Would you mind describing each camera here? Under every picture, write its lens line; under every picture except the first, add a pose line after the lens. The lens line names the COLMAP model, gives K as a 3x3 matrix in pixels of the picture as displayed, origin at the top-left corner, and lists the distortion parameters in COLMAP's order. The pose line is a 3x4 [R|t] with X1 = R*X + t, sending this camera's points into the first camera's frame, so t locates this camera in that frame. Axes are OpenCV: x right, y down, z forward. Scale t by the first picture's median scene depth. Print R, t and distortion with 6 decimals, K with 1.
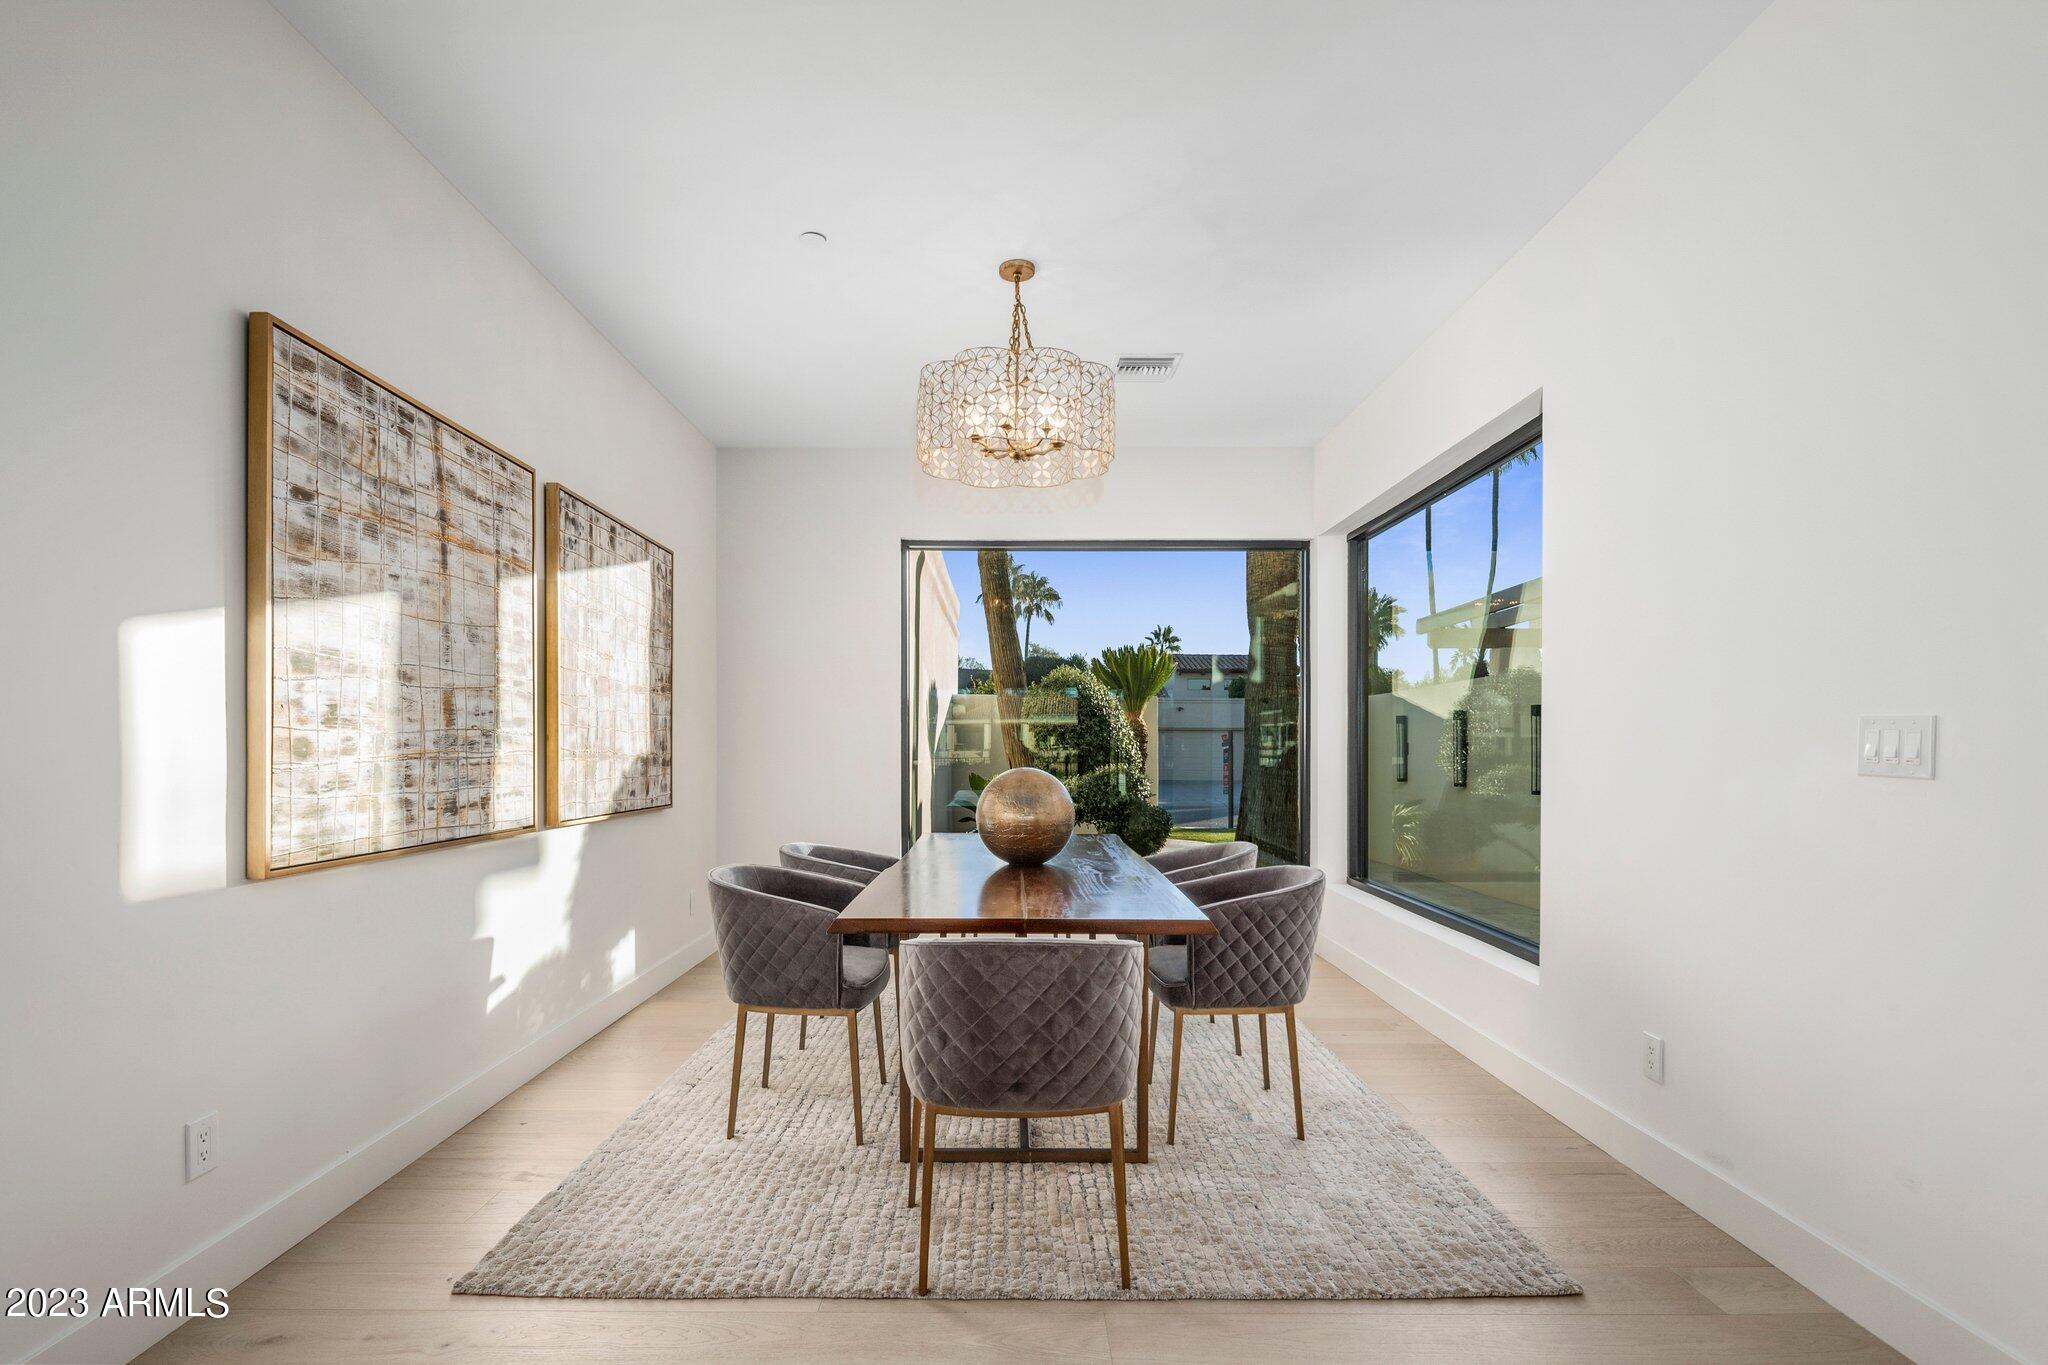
lens RADIAL K [[1014.5, 0, 1015.8], [0, 1014.5, 752.0], [0, 0, 1]] dist [-0.001791, -0.000623]
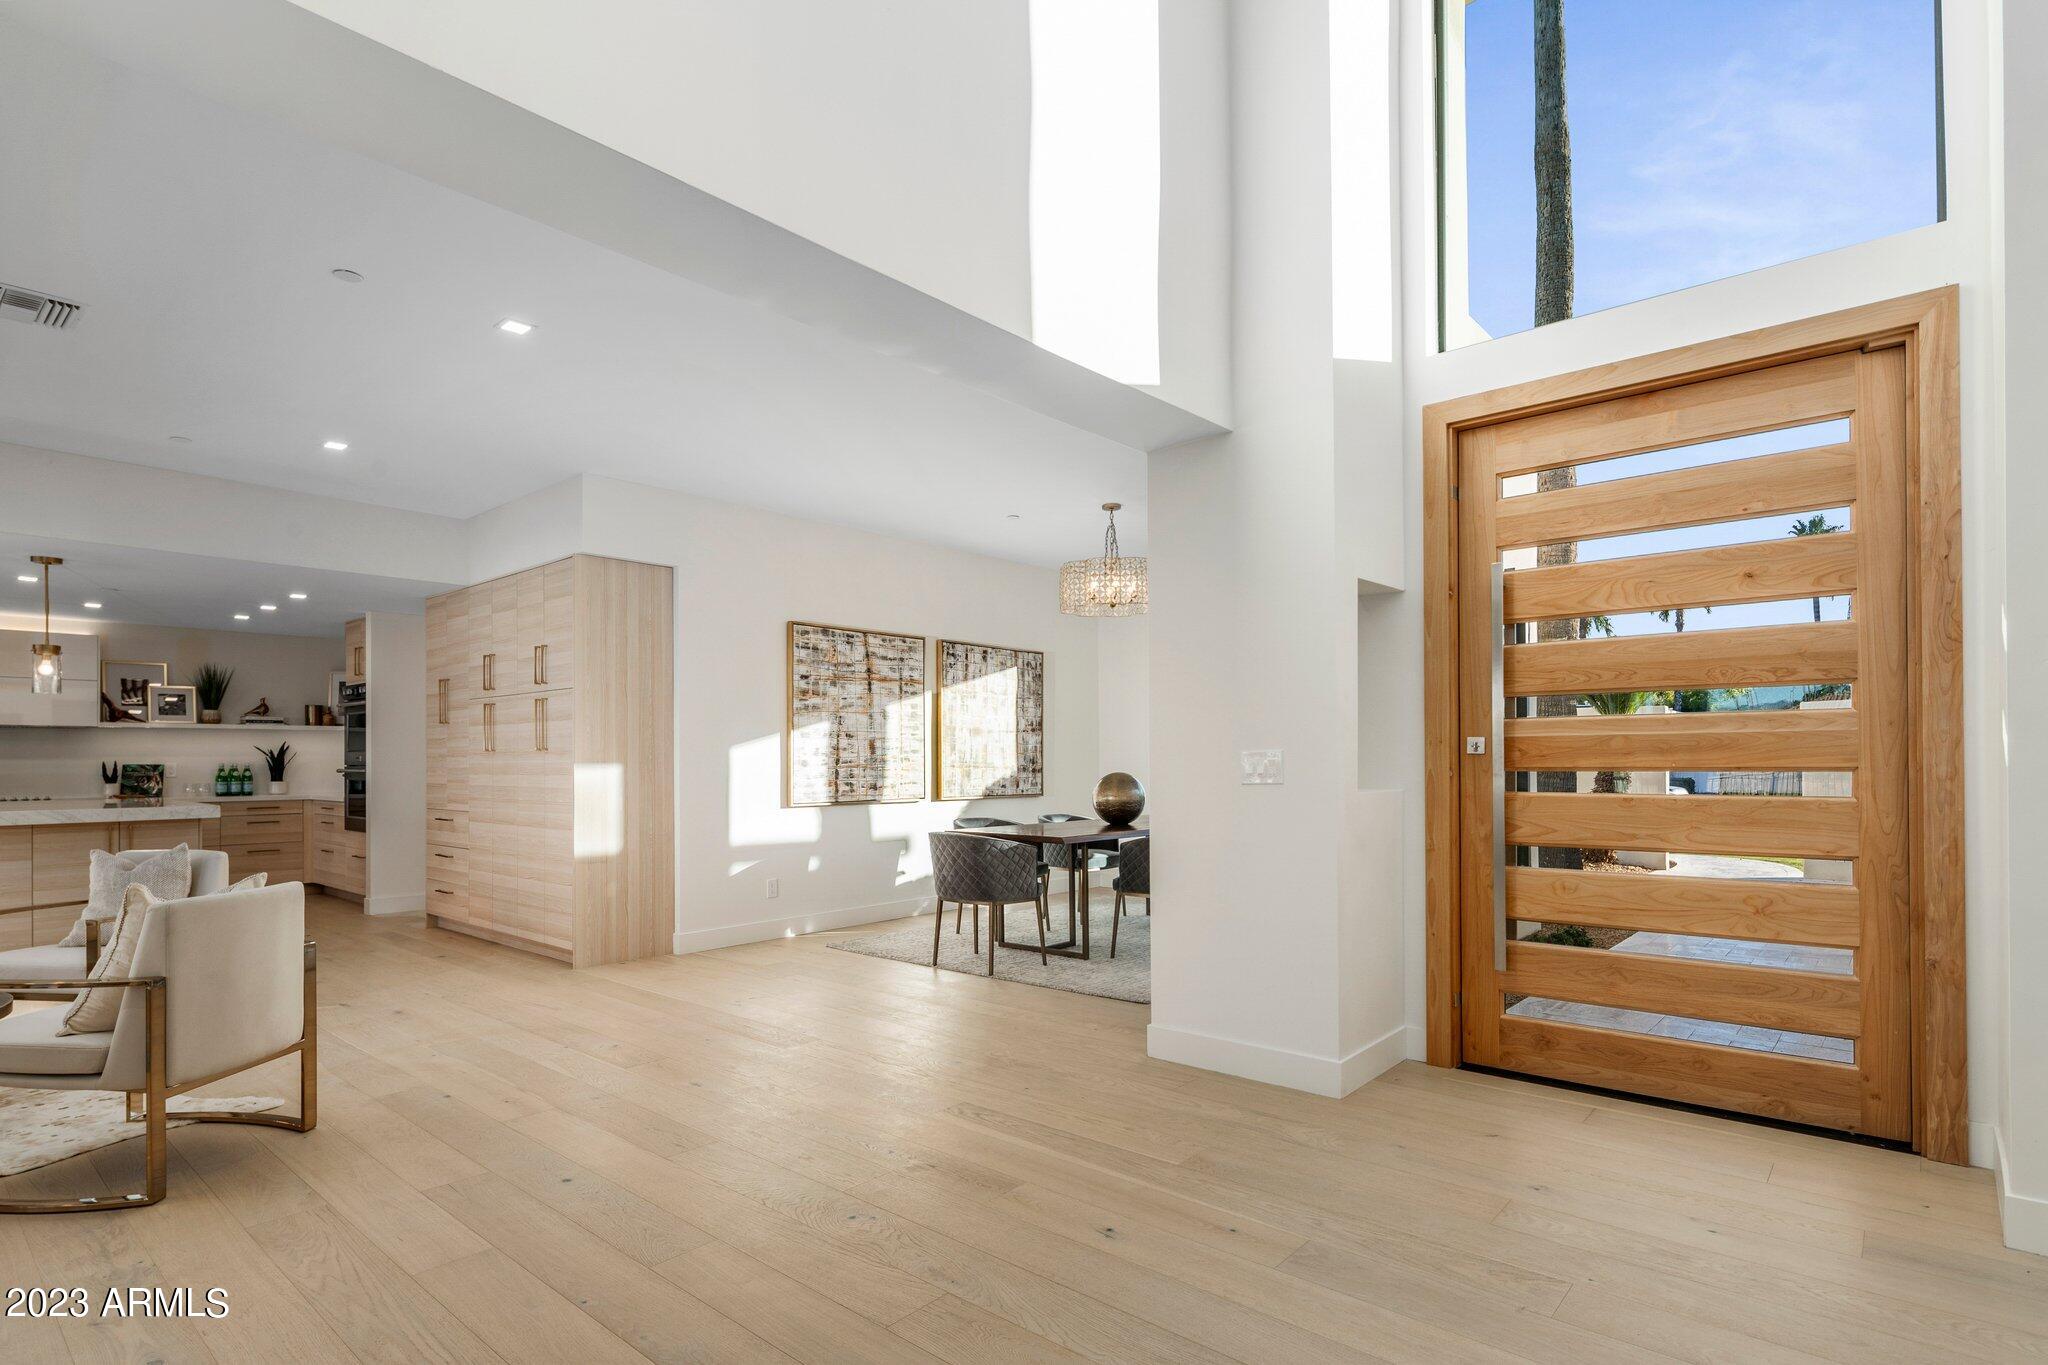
lens RADIAL K [[1014.5, 0, 995.8], [0, 1014.5, 762.4], [0, 0, 1]] dist [-0.001791, -0.000623]
pose [[0.762319, -0.004322, -0.647187, 1.302872], [0.001514, 0.999987, -0.004895, 0.006917], [0.647200, 0.002752, 0.762315, -0.710799]]
